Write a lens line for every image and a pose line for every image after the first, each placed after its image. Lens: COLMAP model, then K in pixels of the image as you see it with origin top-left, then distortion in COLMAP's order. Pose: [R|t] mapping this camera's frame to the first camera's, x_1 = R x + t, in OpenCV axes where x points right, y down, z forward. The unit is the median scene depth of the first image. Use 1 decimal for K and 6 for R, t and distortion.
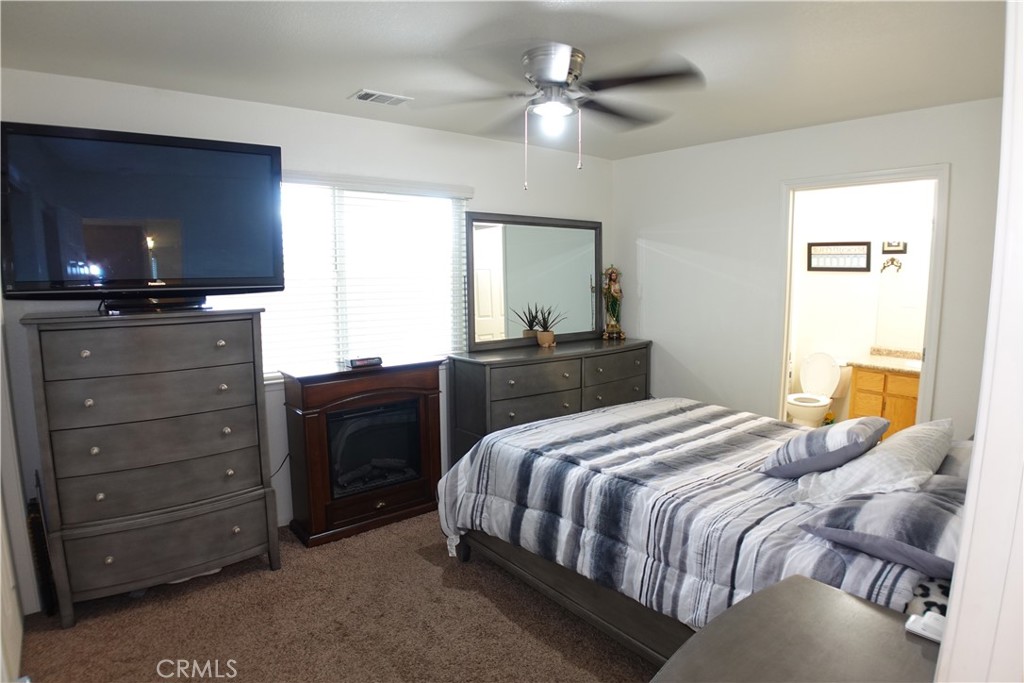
lens RADIAL K [[582.0, 0, 509.5], [0, 582.0, 343.5], [0, 0, 1]] dist [-0.101666, 0.020809]
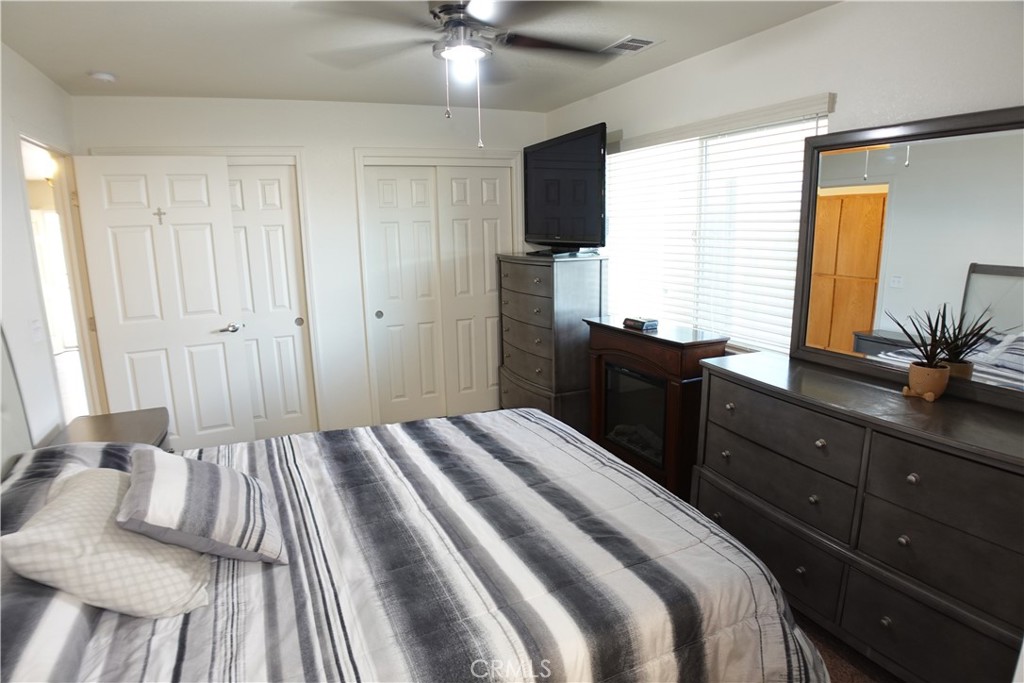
lens RADIAL K [[582.0, 0, 509.5], [0, 582.0, 343.5], [0, 0, 1]] dist [-0.101666, 0.020809]
pose [[-0.239348, 0.196965, -0.950746, 0.390095], [-0.106500, 0.967973, 0.227345, -0.071605], [0.965075, 0.155669, -0.210705, 0.527274]]
